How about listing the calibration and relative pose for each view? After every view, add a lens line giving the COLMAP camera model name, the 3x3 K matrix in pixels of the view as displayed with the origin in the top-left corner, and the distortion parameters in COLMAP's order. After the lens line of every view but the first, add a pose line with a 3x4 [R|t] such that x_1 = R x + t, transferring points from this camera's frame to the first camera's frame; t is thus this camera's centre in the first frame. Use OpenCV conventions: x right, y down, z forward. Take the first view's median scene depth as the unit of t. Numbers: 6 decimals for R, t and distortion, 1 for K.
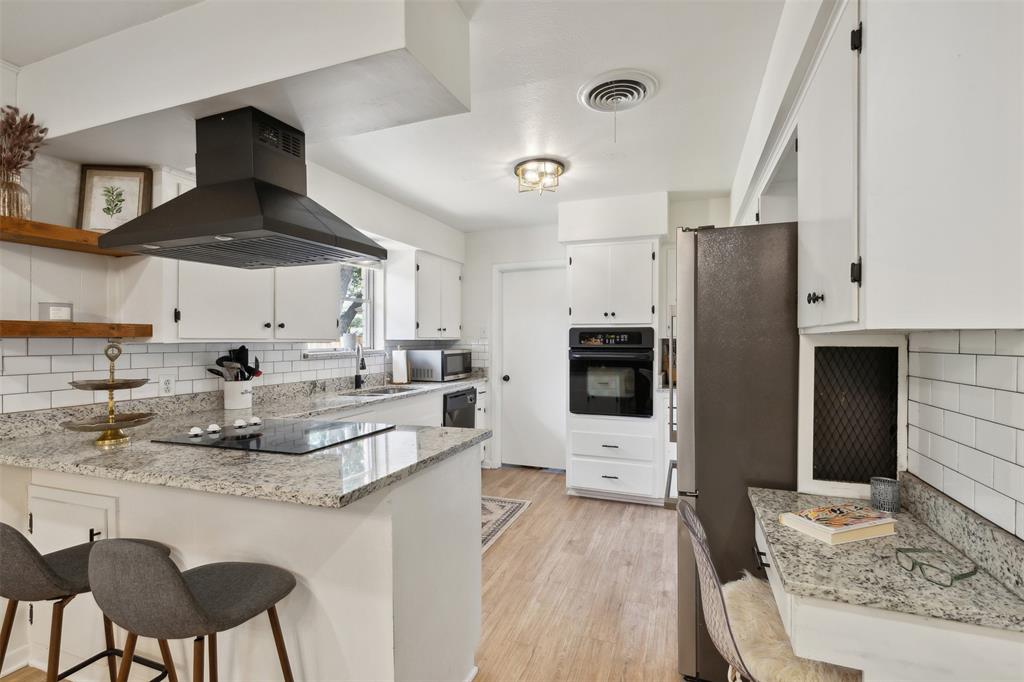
lens RADIAL K [[465.8, 0, 519.0], [0, 465.8, 344.0], [0, 0, 1]] dist [0.008820, -0.004416]
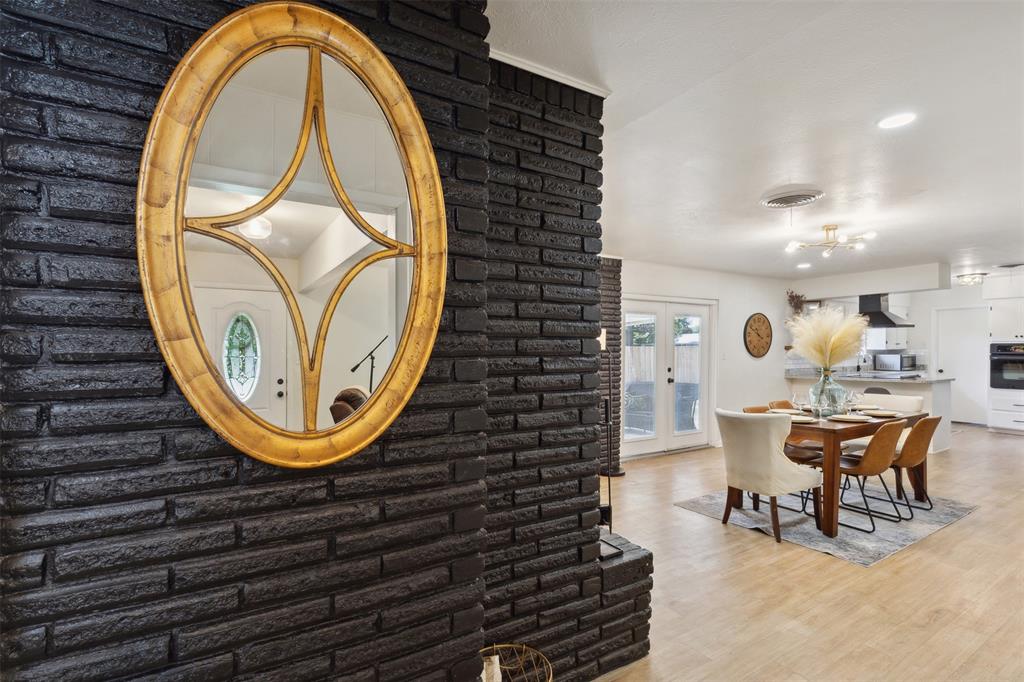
lens RADIAL K [[465.8, 0, 529.5], [0, 465.8, 353.3], [0, 0, 1]] dist [0.008820, -0.004416]
pose [[0.781044, 0.005812, -0.624449, -0.176739], [-0.002419, 0.999977, 0.006282, -0.001705], [0.624472, -0.003396, 0.781040, -1.754330]]
